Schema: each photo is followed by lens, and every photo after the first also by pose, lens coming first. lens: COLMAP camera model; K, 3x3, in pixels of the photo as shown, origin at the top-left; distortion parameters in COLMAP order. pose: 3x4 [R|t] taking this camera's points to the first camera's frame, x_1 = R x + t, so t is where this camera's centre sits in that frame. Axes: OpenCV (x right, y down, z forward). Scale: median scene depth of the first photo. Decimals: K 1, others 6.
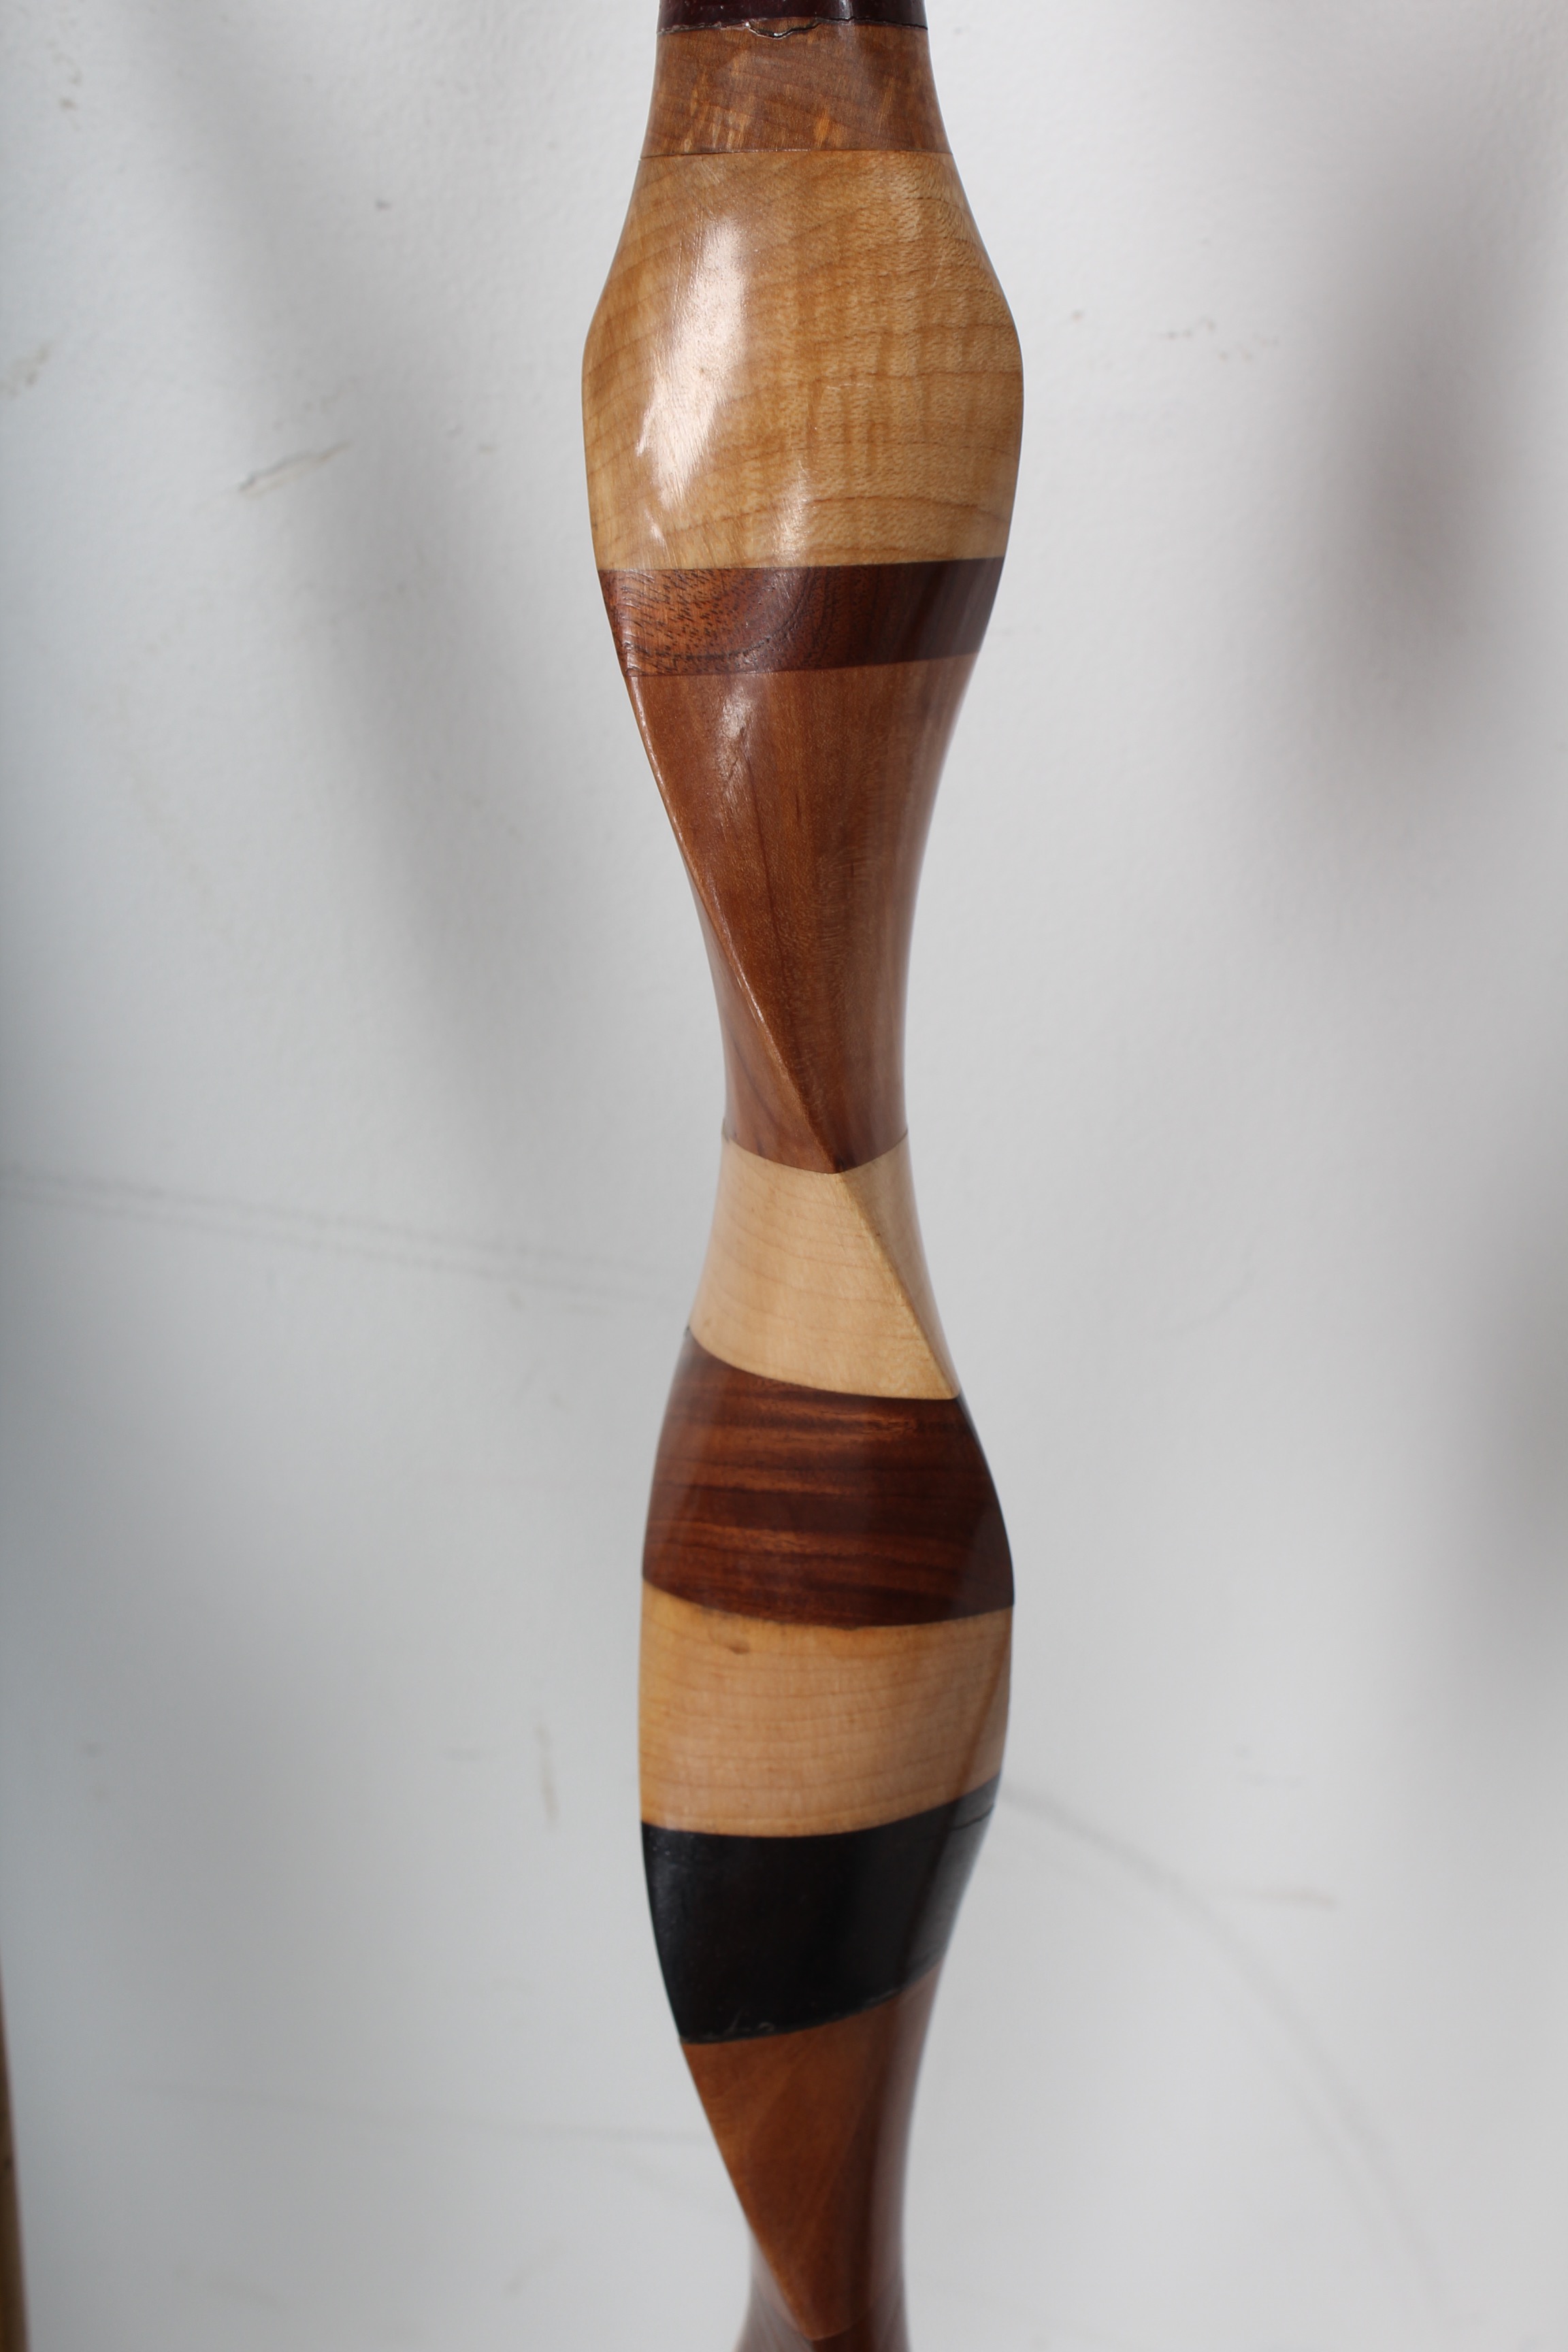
lens RADIAL K [[3058.3, 0, 784.0], [0, 3058.3, 1176.0], [0, 0, 1]] dist [-0.032165, -0.064052]
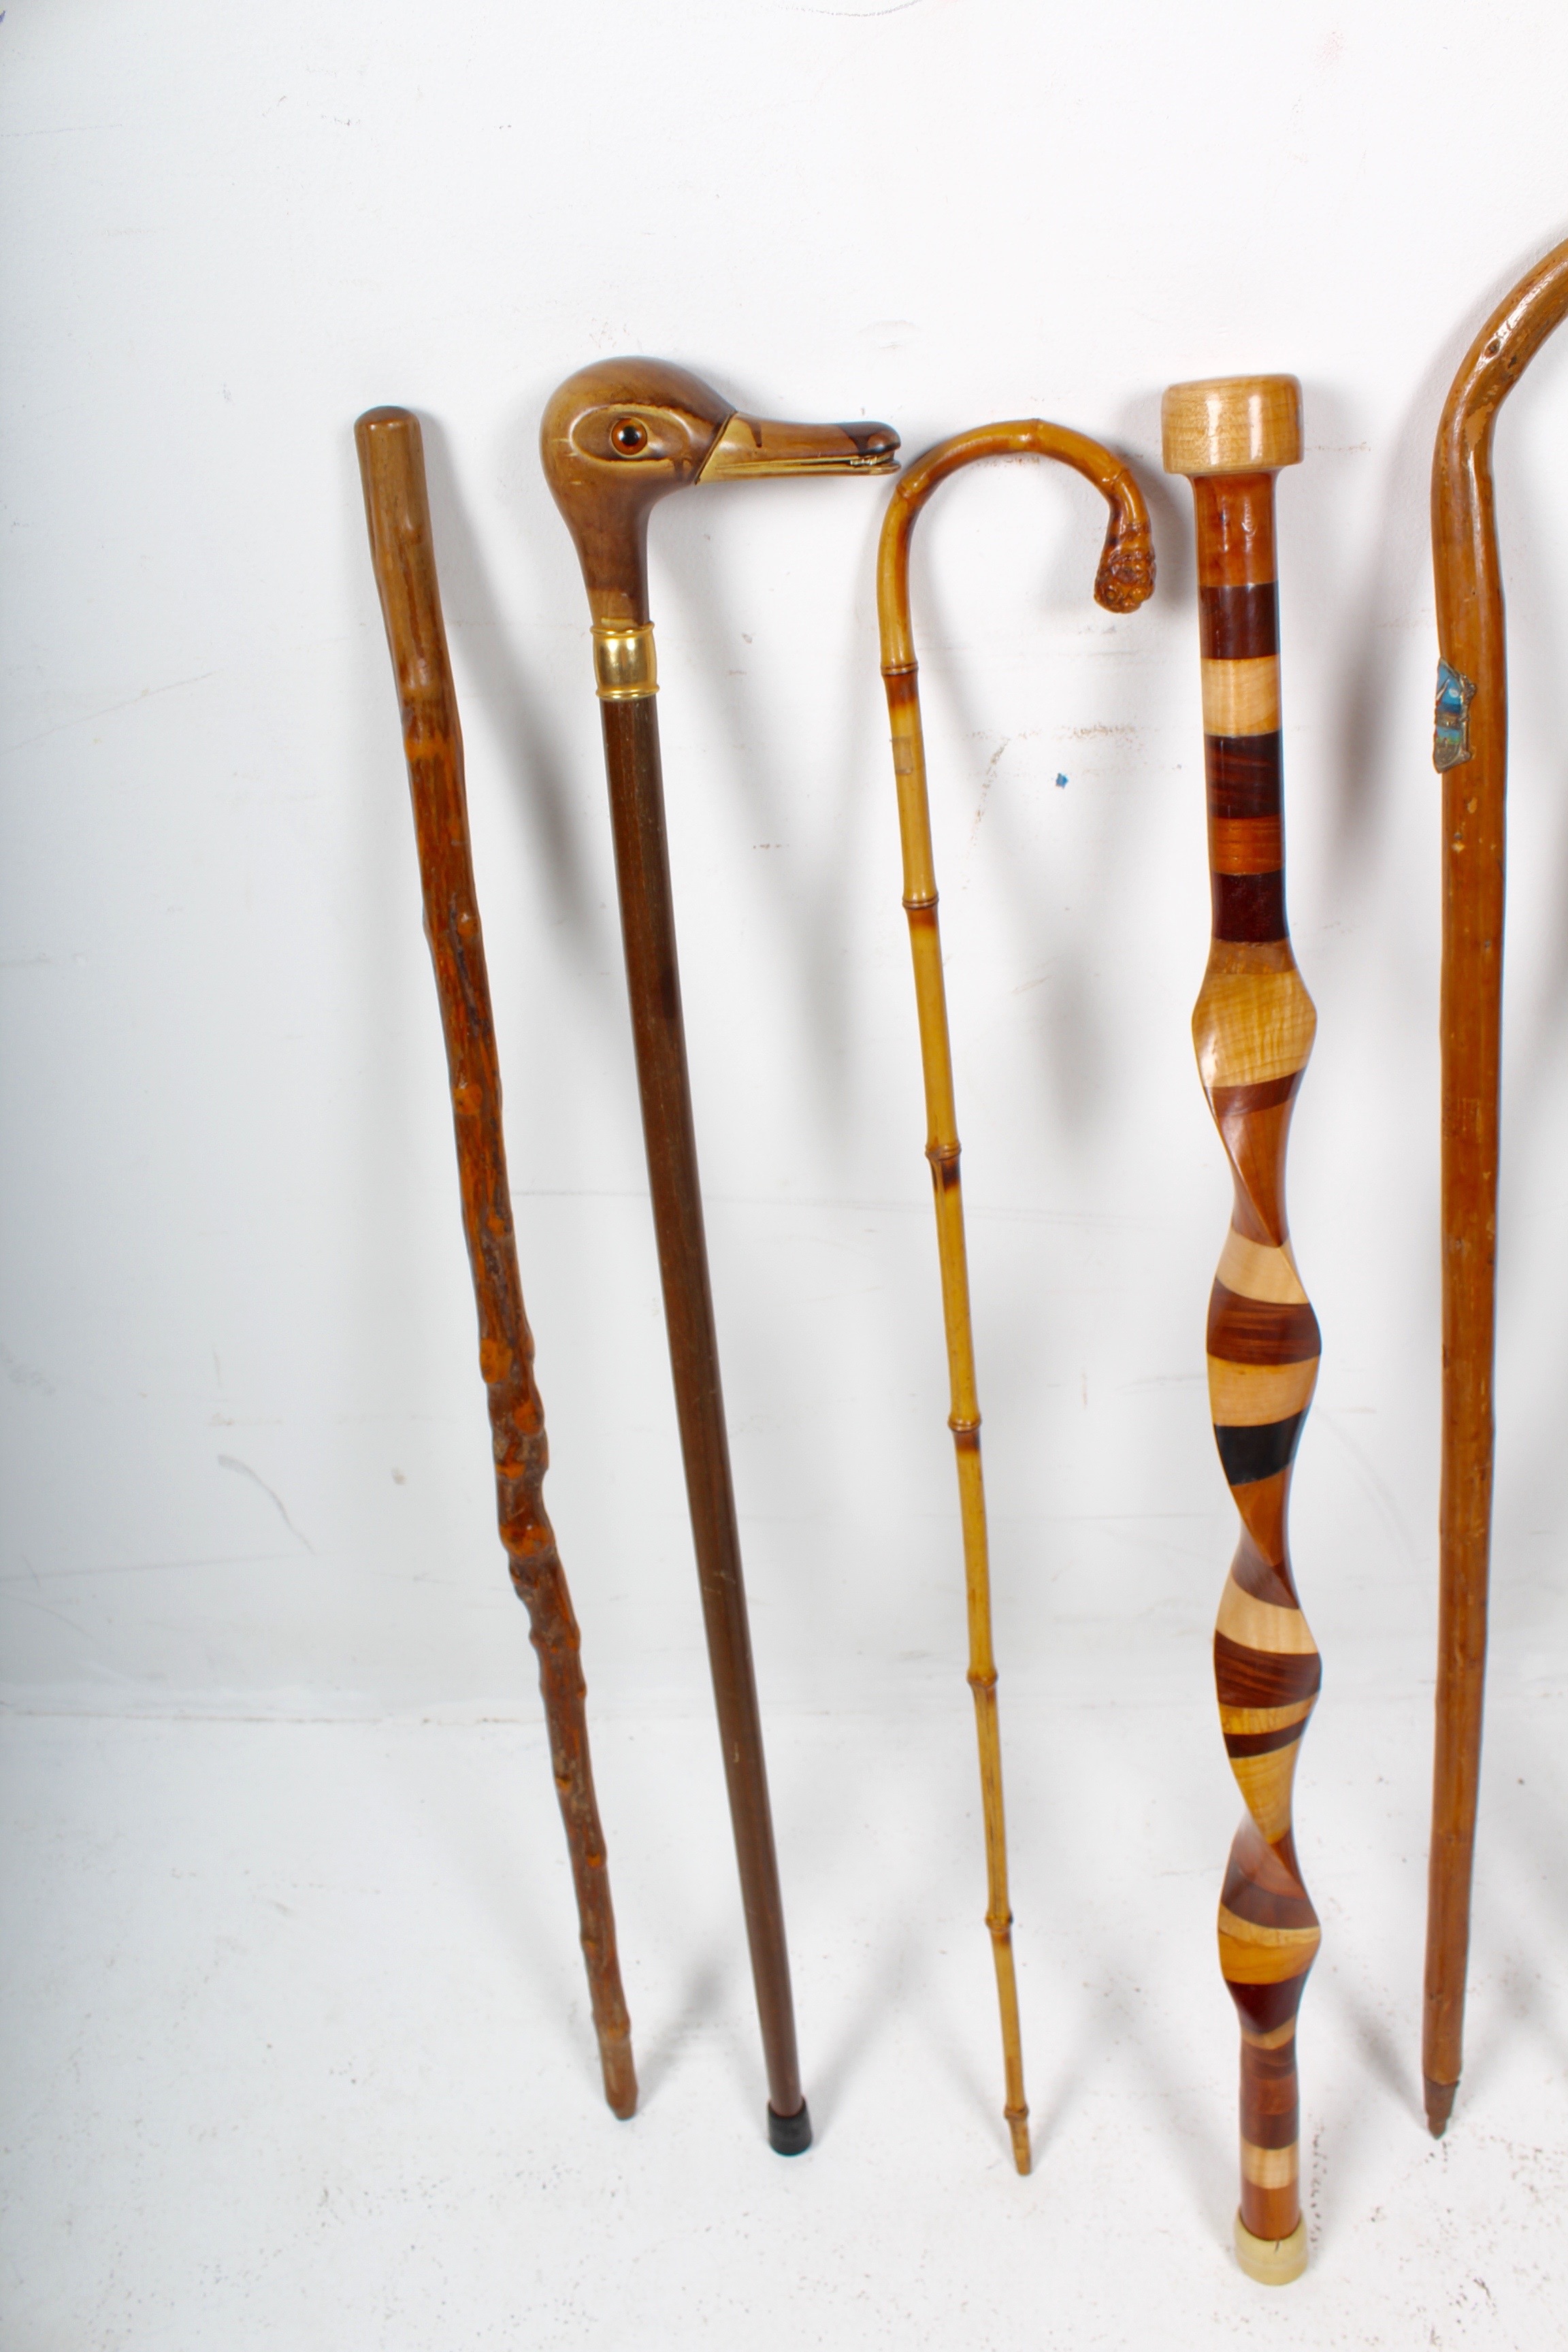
lens RADIAL K [[2031.3, 0, 752.8], [0, 2031.3, 1180.4], [0, 0, 1]] dist [-0.160474, 0.161997]
pose [[0.994783, -0.084706, -0.056842, -0.470119], [0.091549, 0.987124, 0.131169, -0.459001], [0.044999, -0.135688, 0.989729, -1.393261]]
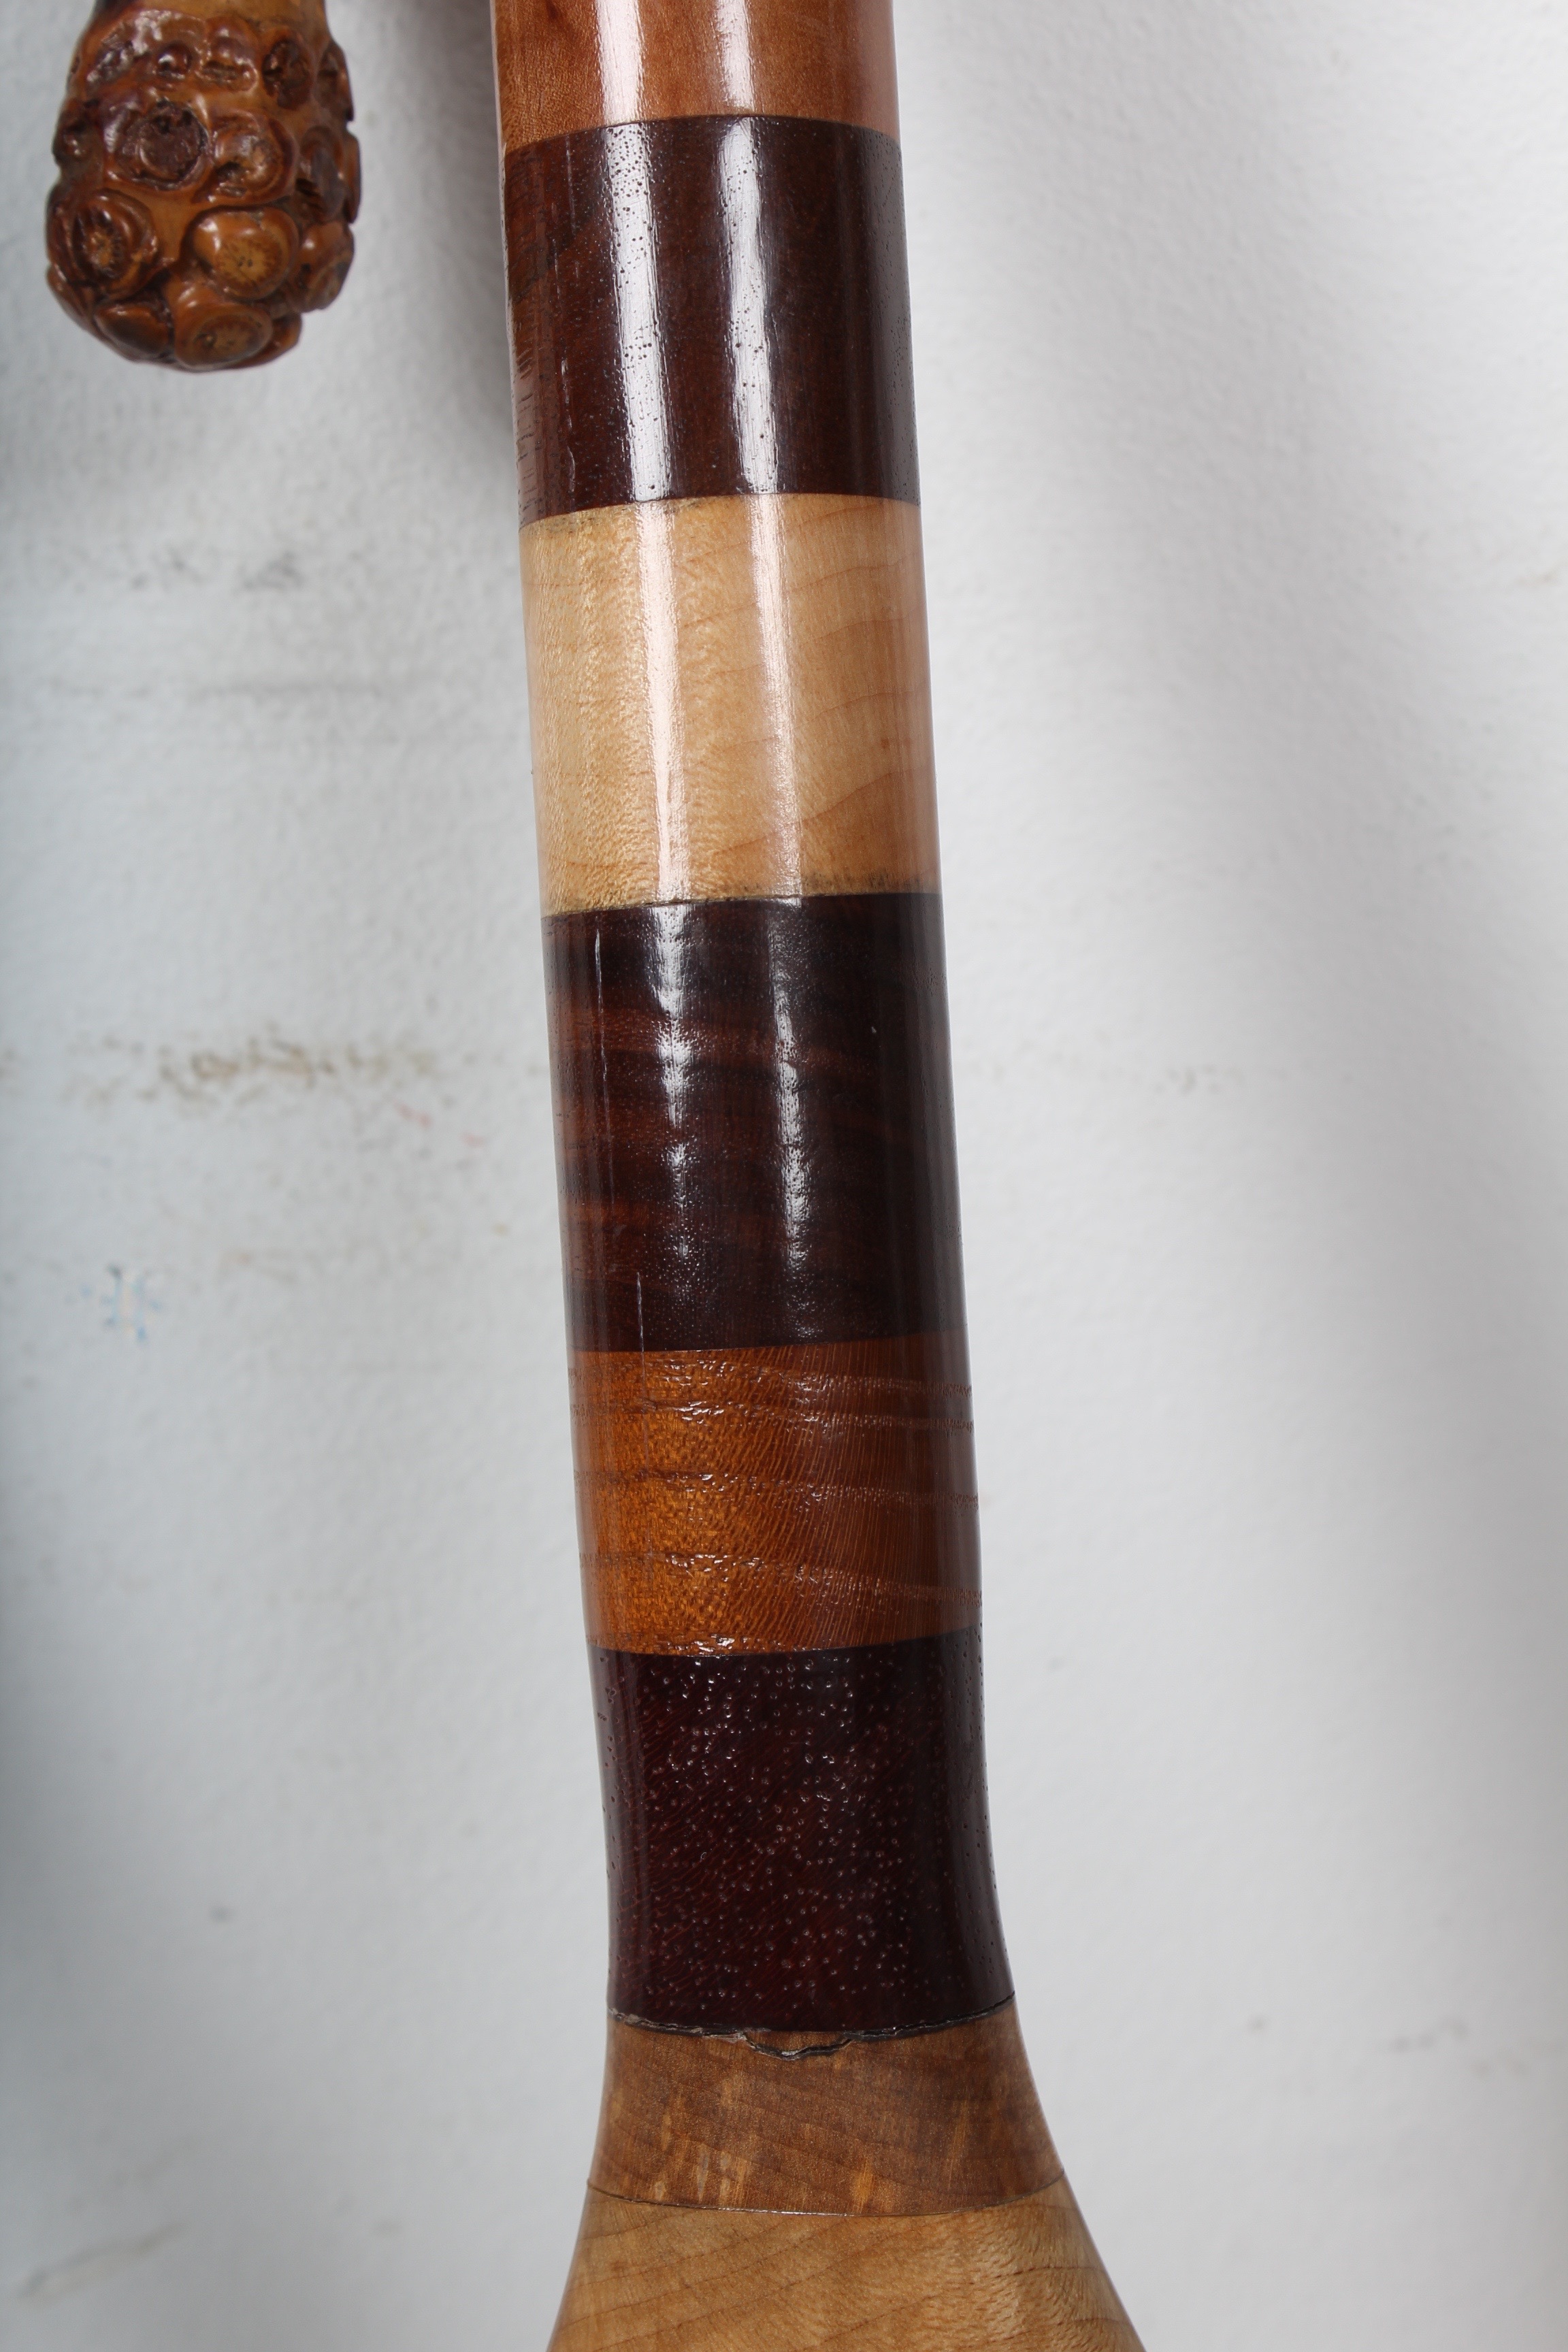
lens RADIAL K [[4280.5, 0, 746.0], [0, 4280.5, 1176.7], [0, 0, 1]] dist [0.031391, 0.135466]
pose [[0.998434, -0.051732, -0.021296, 0.018158], [0.045667, 0.973549, -0.223866, -0.345712], [0.032313, 0.222543, 0.974387, 0.048514]]
